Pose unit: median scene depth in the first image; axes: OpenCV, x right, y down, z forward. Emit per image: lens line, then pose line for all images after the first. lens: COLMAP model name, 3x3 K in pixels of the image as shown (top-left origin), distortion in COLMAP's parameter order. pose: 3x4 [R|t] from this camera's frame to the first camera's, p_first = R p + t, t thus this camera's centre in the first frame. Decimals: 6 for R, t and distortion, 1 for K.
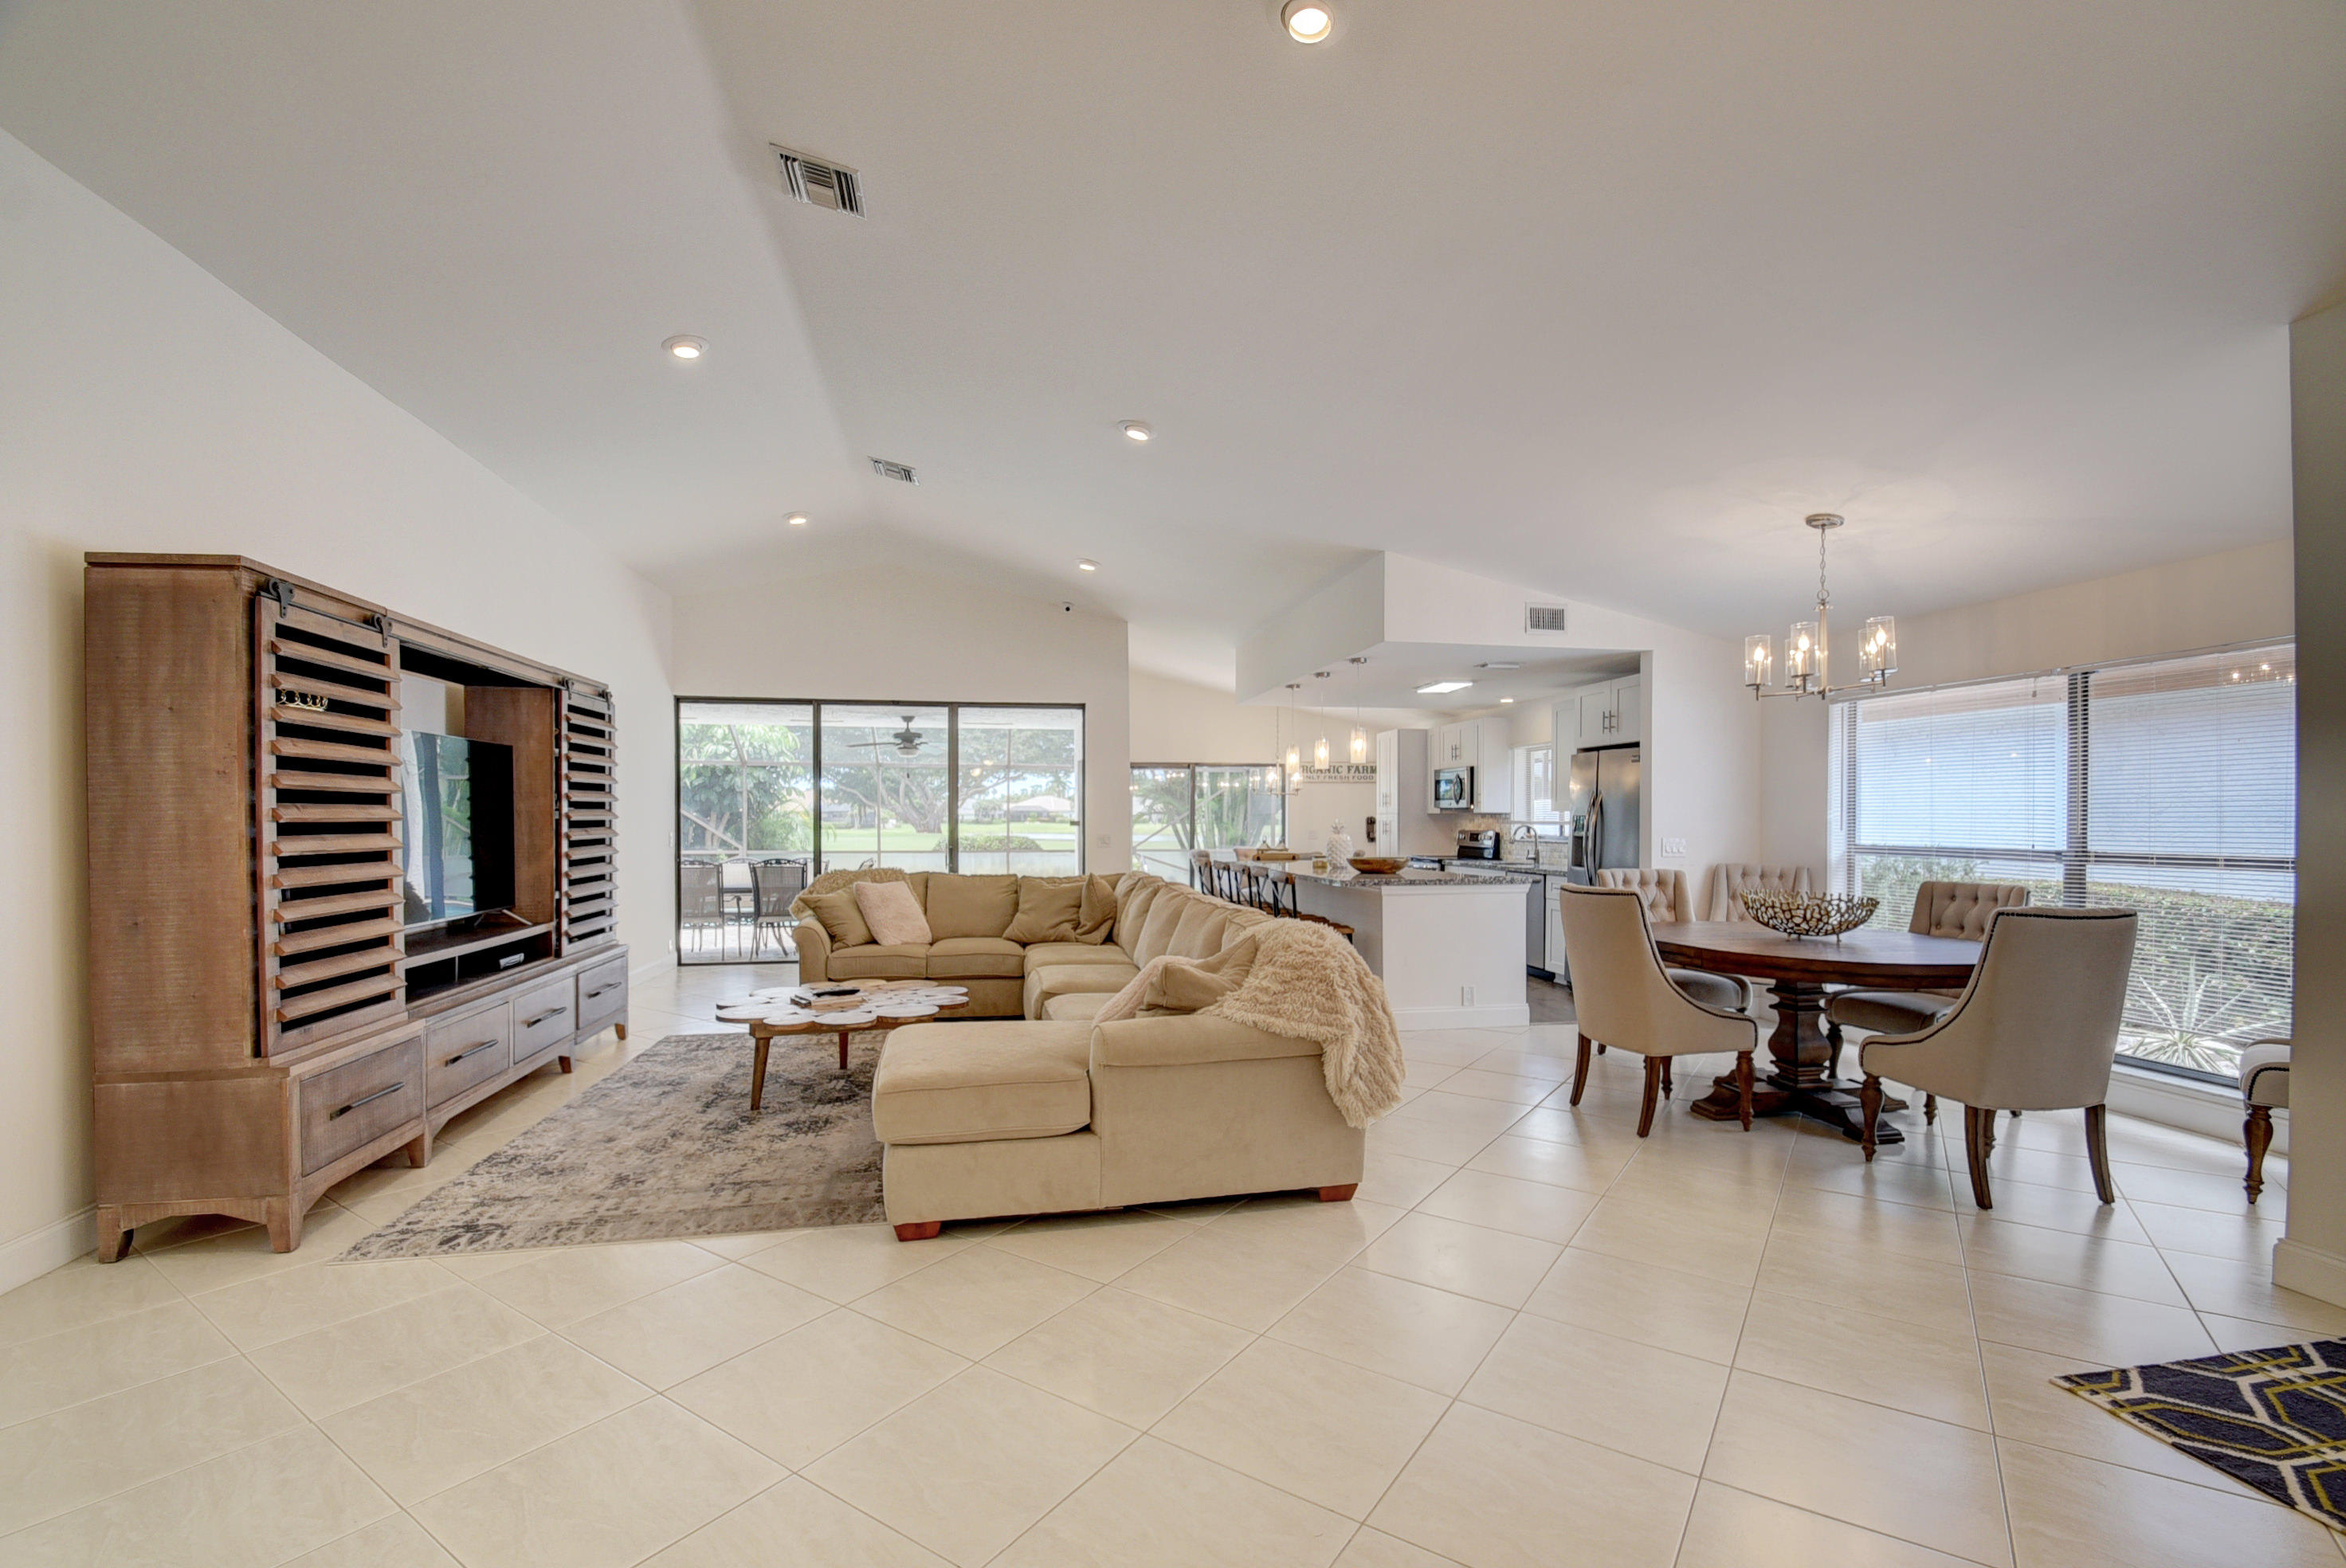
lens RADIAL K [[1029.5, 0, 1183.9], [0, 1029.5, 827.1], [0, 0, 1]] dist [0.005216, -0.011371]
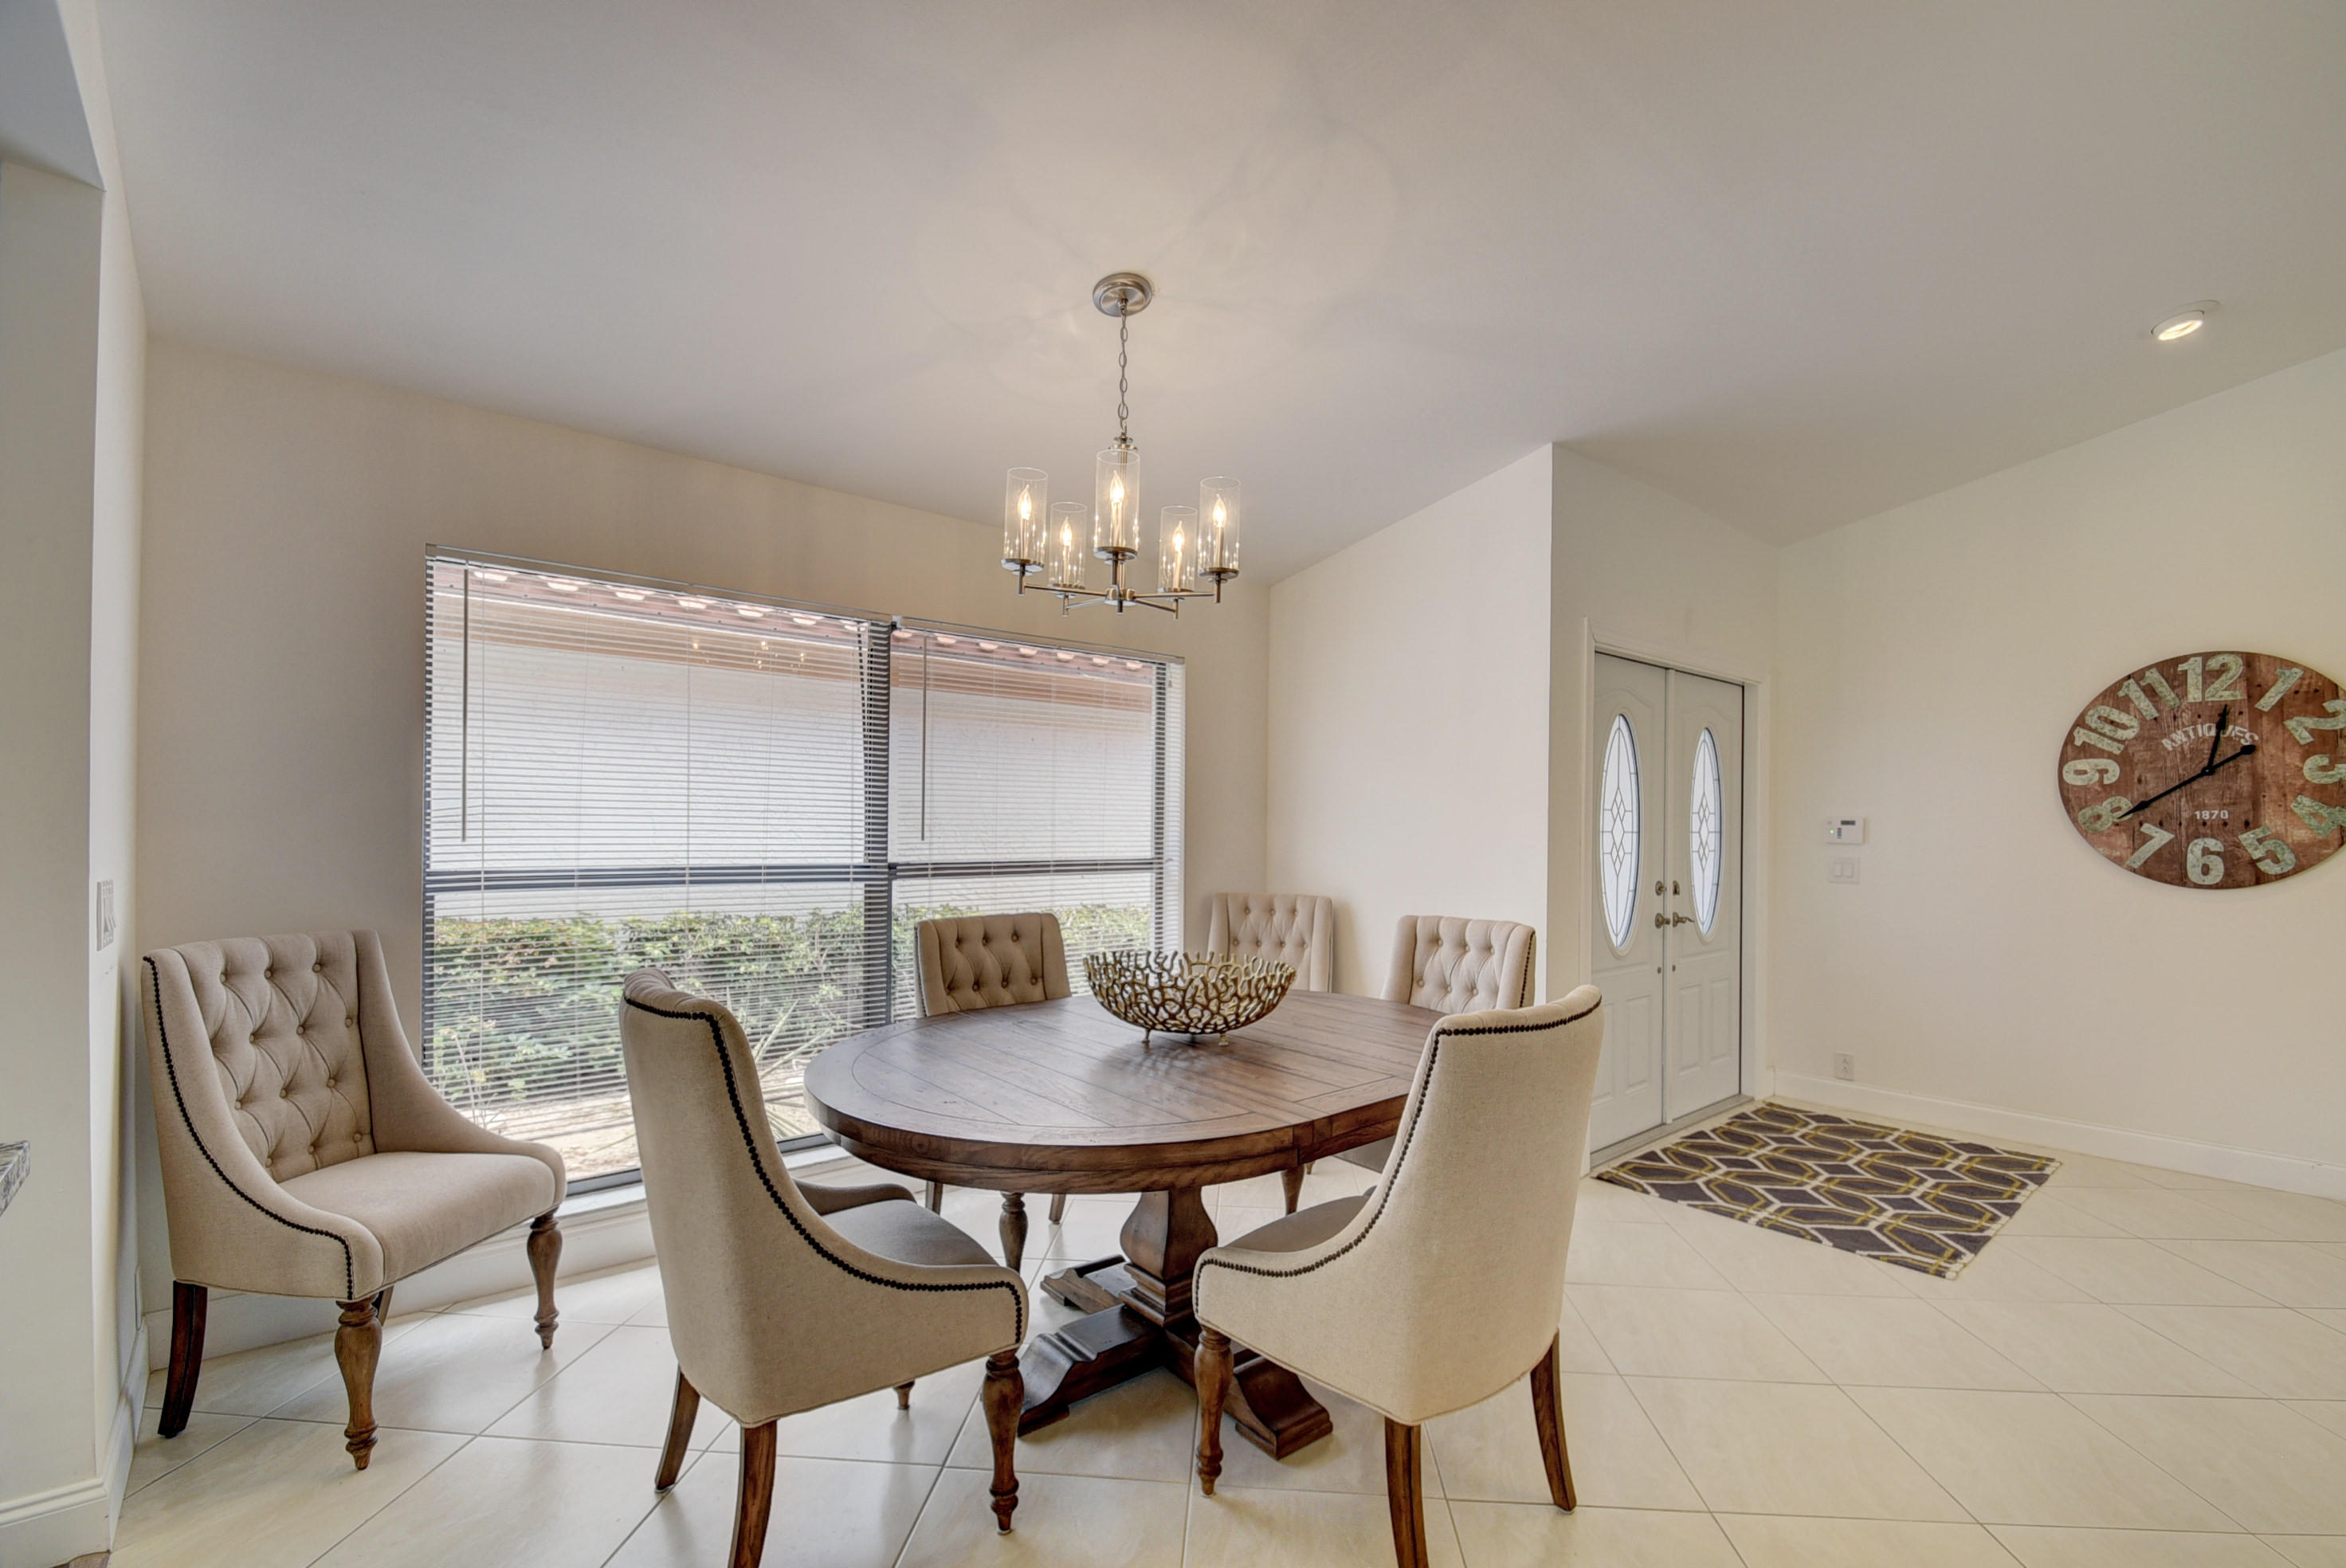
lens RADIAL K [[1029.5, 0, 1178.1], [0, 1029.5, 824.4], [0, 0, 1]] dist [0.005216, -0.011371]
pose [[-0.496540, -0.008940, 0.867968, 0.084086], [-0.004621, 0.999960, 0.007656, -0.009276], [-0.868001, -0.000209, -0.496562, 0.909885]]
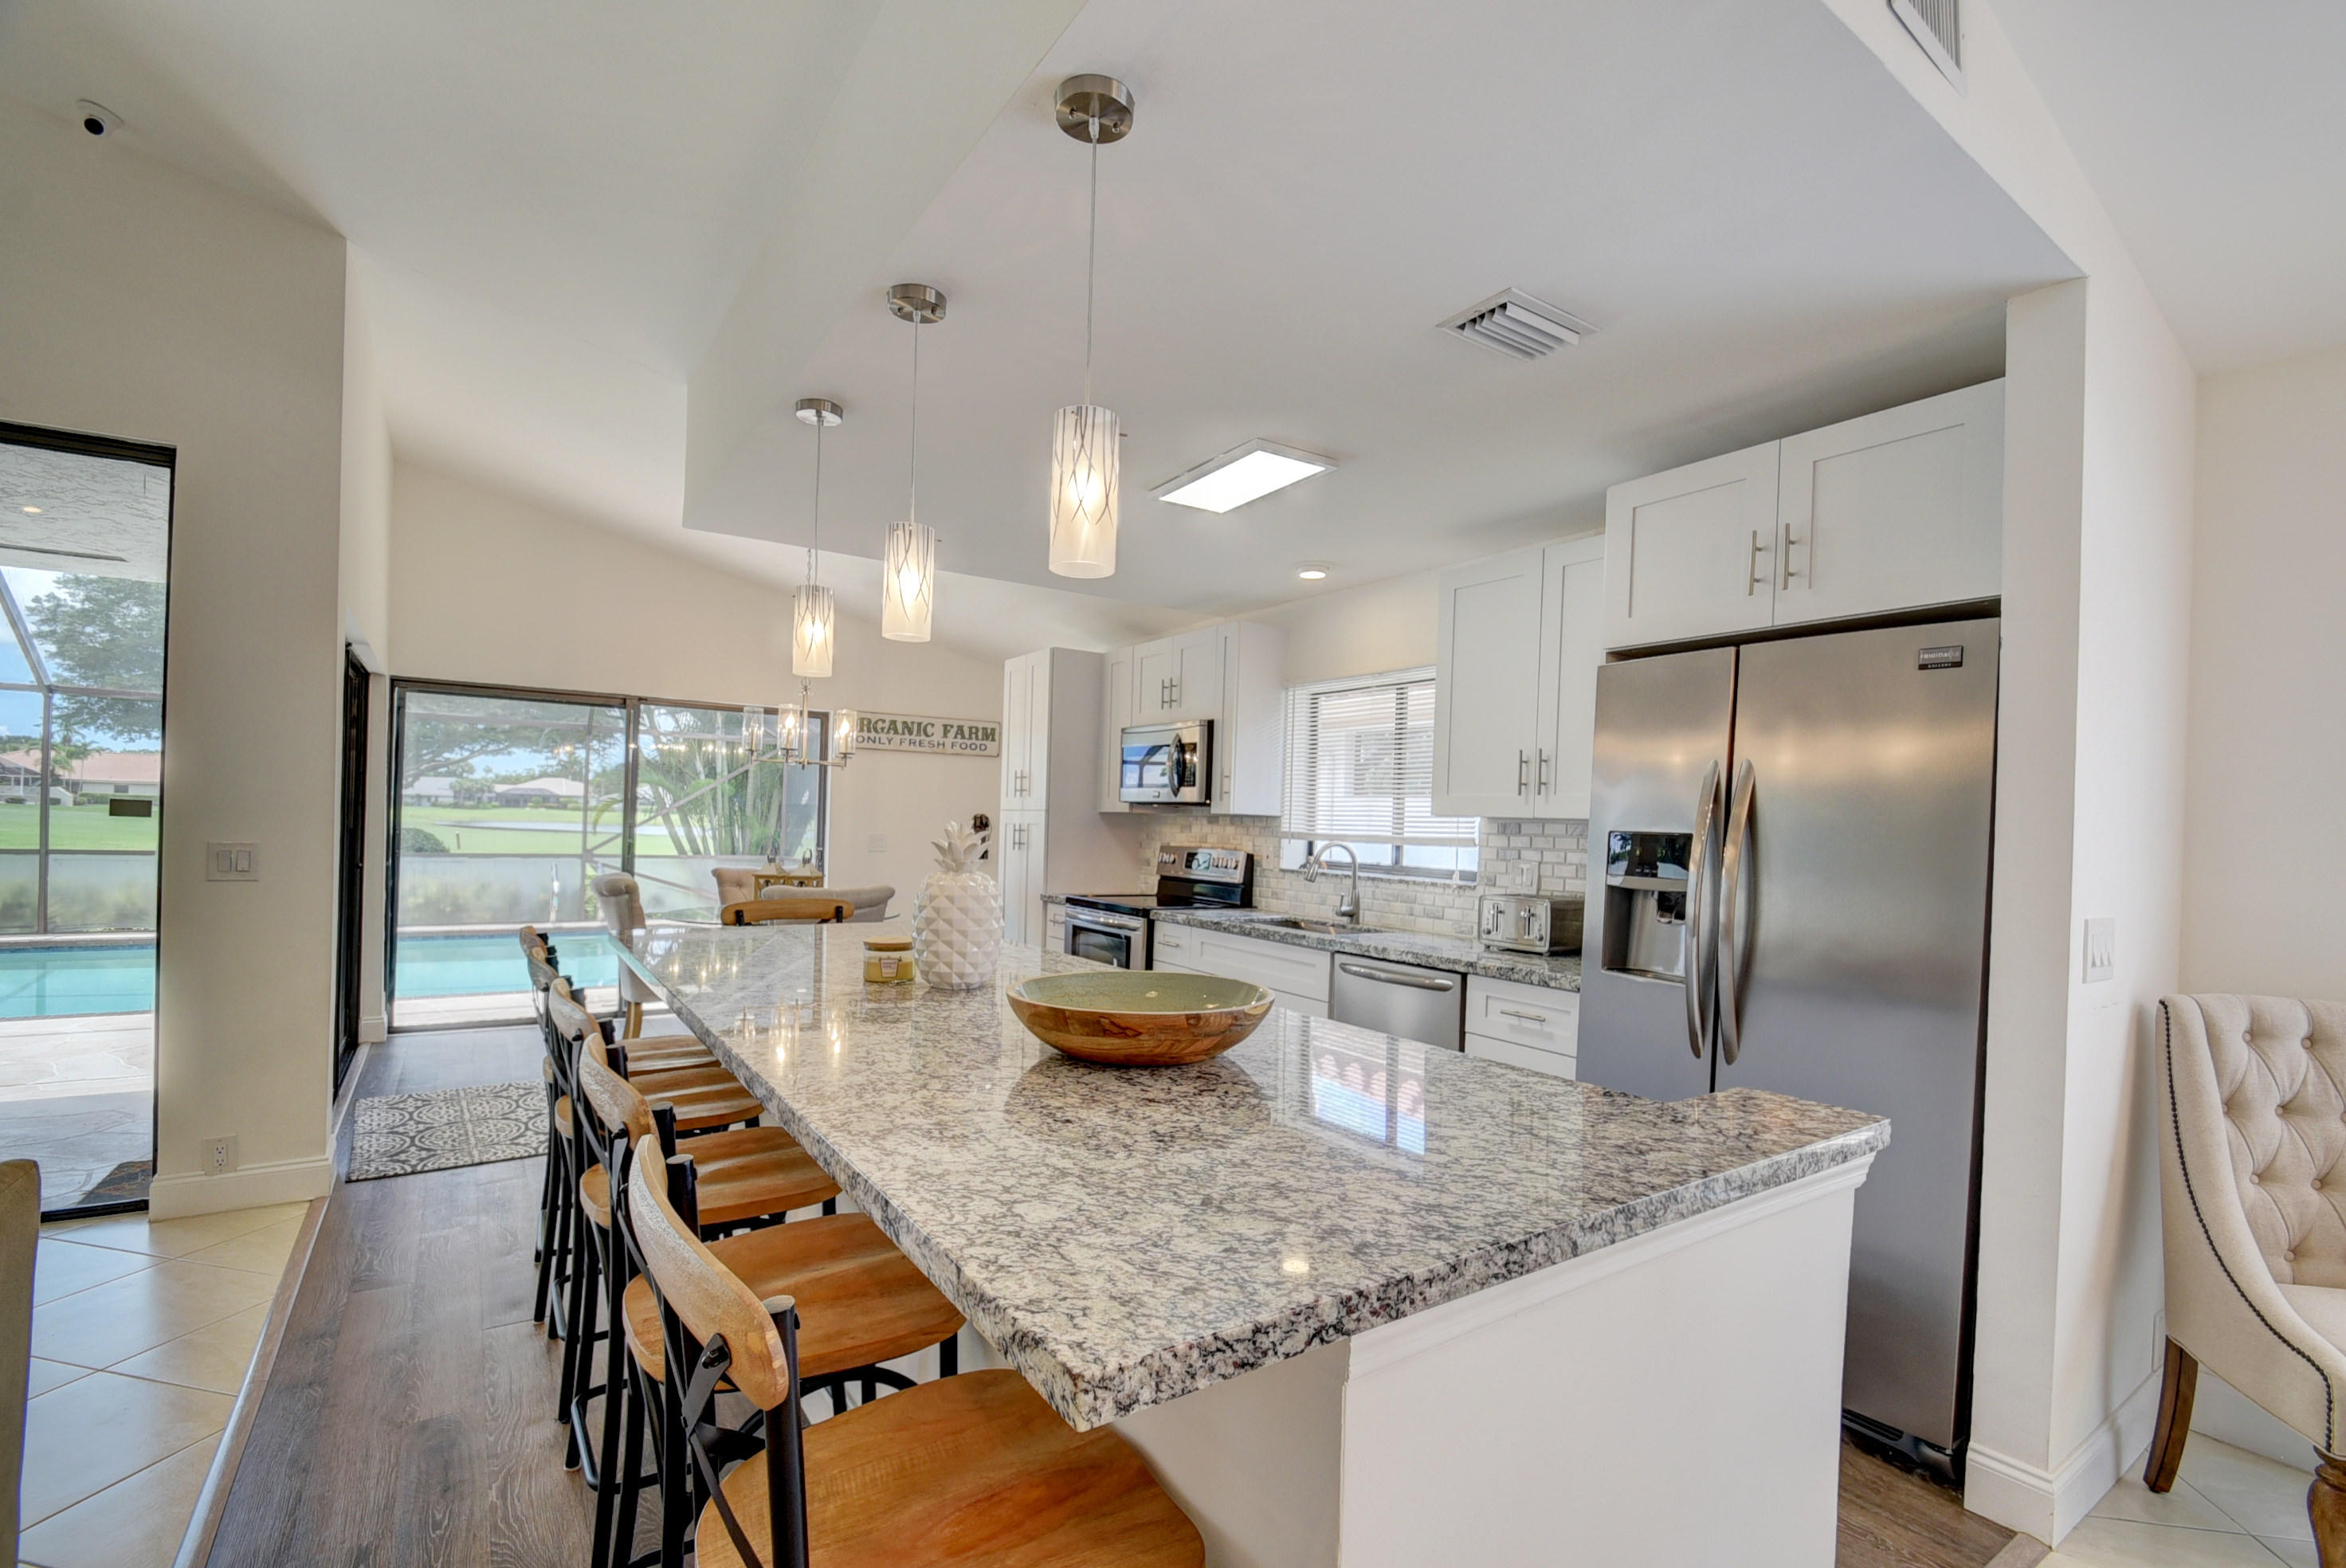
lens RADIAL K [[1029.5, 0, 1163.9], [0, 1029.5, 815.5], [0, 0, 1]] dist [0.005216, -0.011371]
pose [[0.923620, 0.029252, 0.382191, 0.109840], [-0.025997, 0.999568, -0.013677, -0.008974], [-0.382426, 0.002697, 0.923982, 0.852511]]
